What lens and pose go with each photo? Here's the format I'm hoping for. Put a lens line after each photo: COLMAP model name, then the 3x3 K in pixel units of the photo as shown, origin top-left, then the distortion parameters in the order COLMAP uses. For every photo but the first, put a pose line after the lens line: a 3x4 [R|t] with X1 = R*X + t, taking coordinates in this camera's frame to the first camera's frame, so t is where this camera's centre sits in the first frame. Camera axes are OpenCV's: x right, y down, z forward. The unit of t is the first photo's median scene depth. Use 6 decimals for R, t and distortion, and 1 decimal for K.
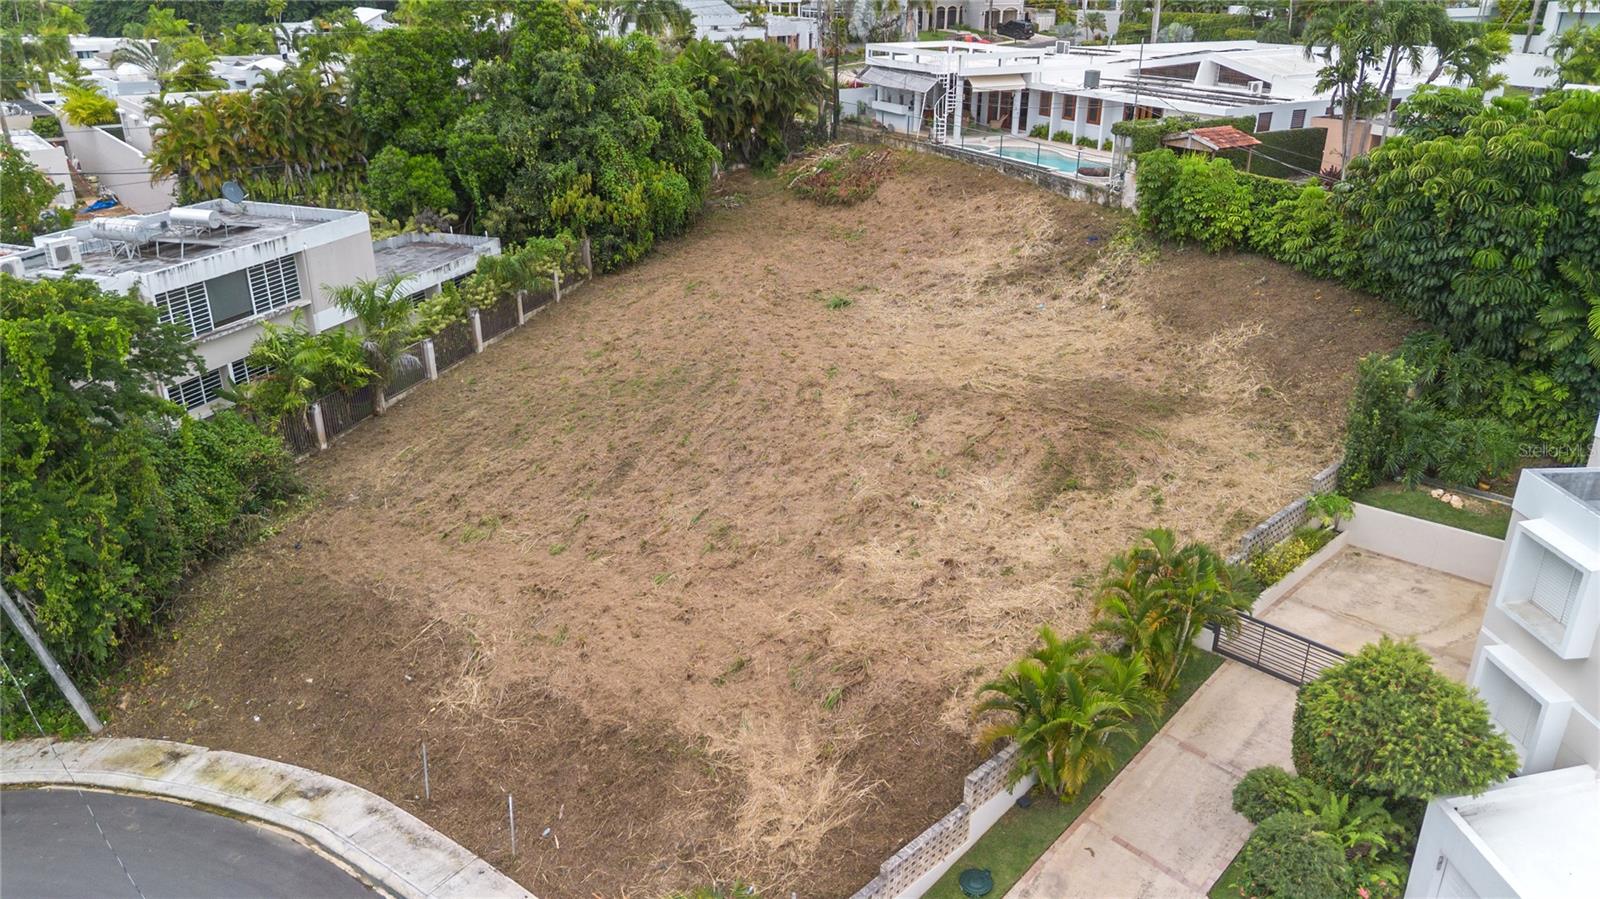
lens RADIAL K [[1119.2, 0, 800.0], [0, 1119.2, 449.5], [0, 0, 1]] dist [0.033185, -0.001862]
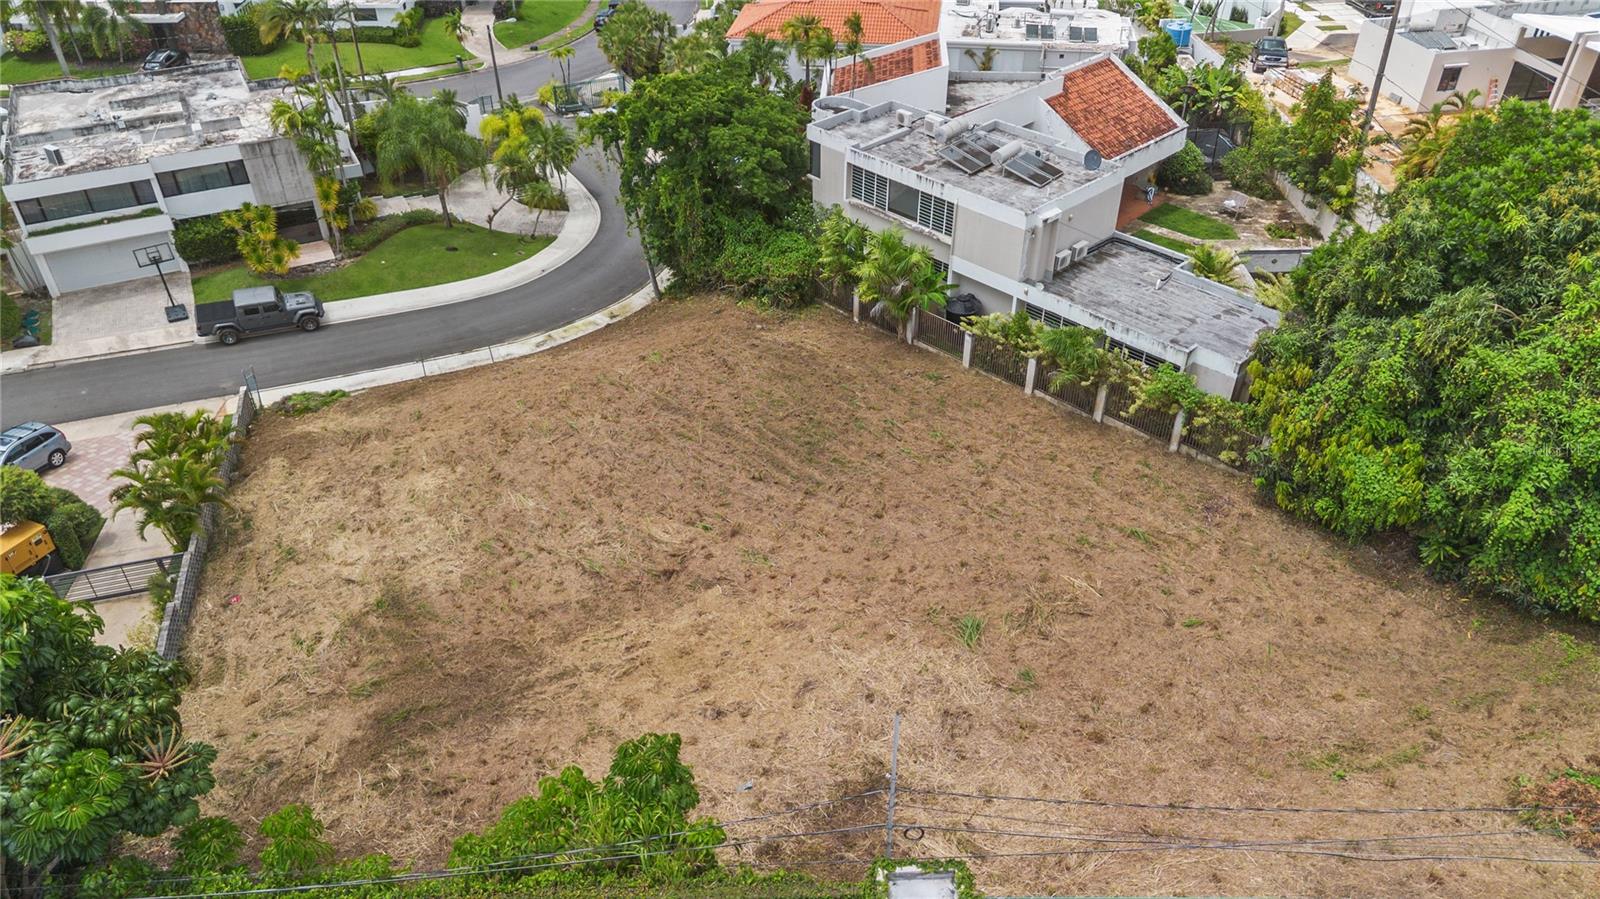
lens RADIAL K [[1125.4, 0, 800.0], [0, 1125.4, 449.5], [0, 0, 1]] dist [0.061134, -0.053358]
pose [[-0.453282, 0.527050, -0.718856, 0.533061], [-0.335675, 0.646163, 0.685416, -0.651192], [0.825747, 0.551989, -0.115977, 0.977135]]
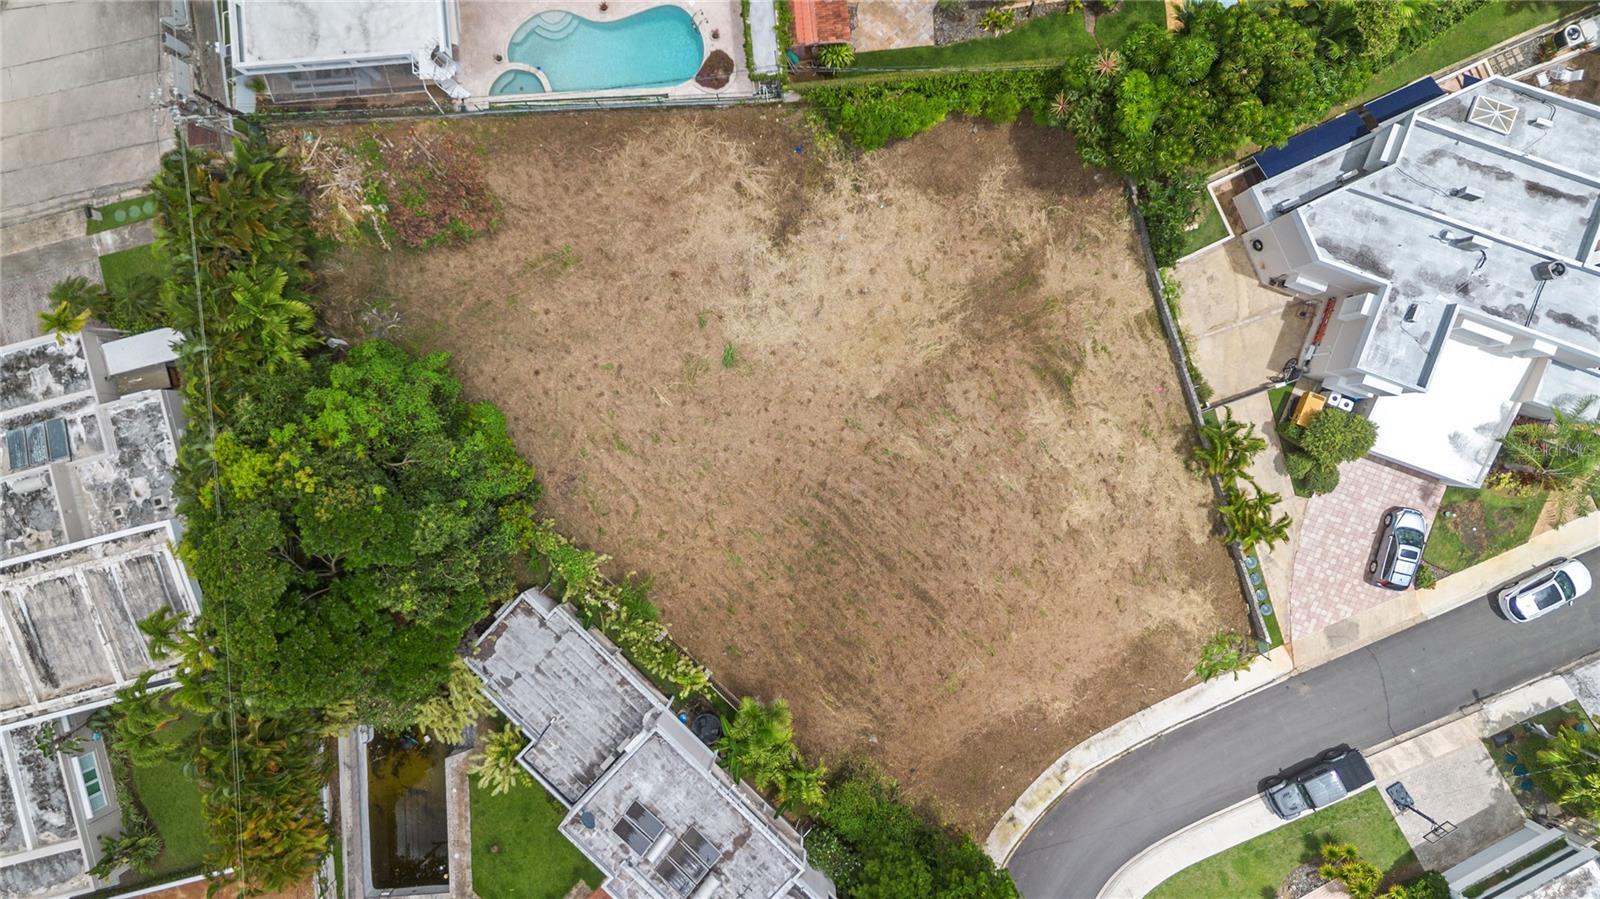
lens RADIAL K [[1125.4, 0, 800.0], [0, 1125.4, 449.5], [0, 0, 1]] dist [0.061134, -0.053358]
pose [[0.417812, -0.908194, -0.024820, 0.006809], [0.388436, 0.153869, 0.908538, -1.249862], [-0.821310, -0.389239, 0.417064, 0.402478]]
